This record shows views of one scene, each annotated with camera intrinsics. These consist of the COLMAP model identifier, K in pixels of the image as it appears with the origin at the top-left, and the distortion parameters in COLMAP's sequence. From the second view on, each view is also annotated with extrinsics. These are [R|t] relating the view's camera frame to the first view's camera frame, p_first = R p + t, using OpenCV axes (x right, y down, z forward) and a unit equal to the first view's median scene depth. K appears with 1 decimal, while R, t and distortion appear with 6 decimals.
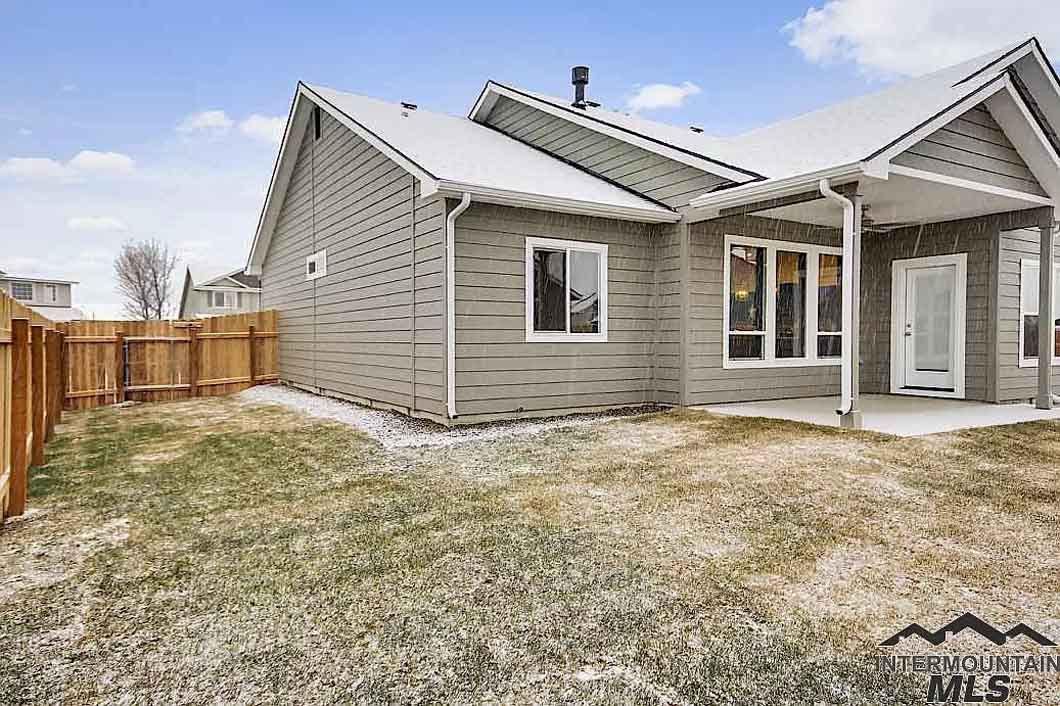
lens RADIAL K [[642.4, 0, 529.9], [0, 642.4, 347.3], [0, 0, 1]] dist [0.091273, 0.000048]
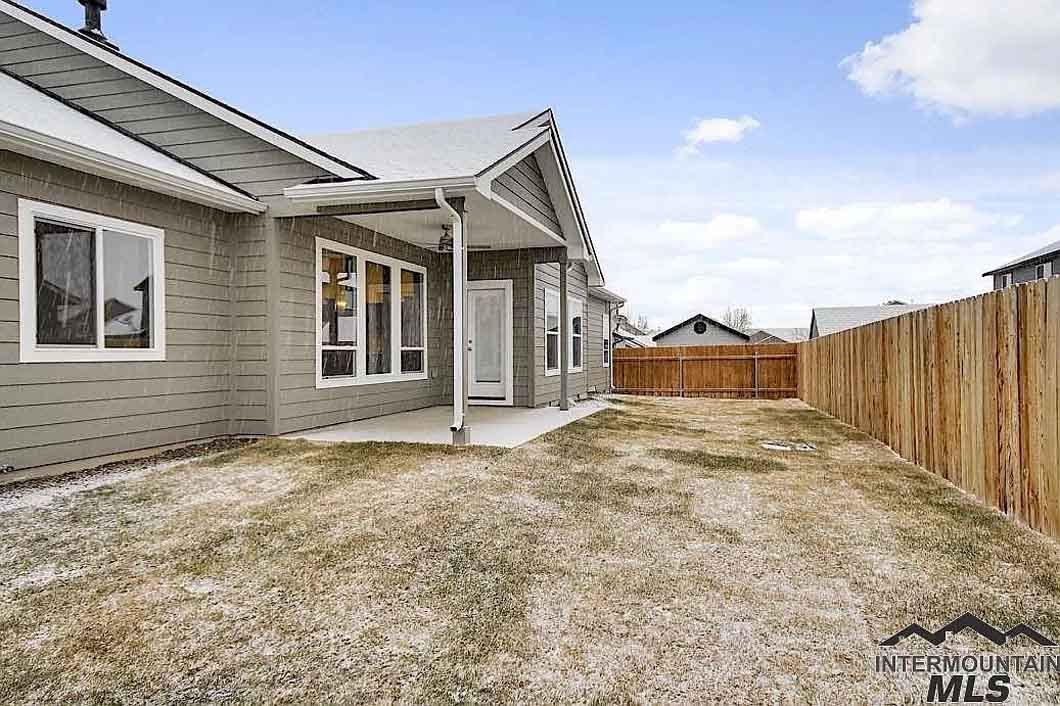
lens RADIAL K [[642.4, 0, 529.9], [0, 642.4, 347.3], [0, 0, 1]] dist [0.091273, 0.000048]
pose [[0.769887, 0.000417, 0.638180, -0.044457], [0.014351, 0.999736, -0.017966, -0.003454], [-0.638019, 0.022990, 0.769678, 0.154430]]
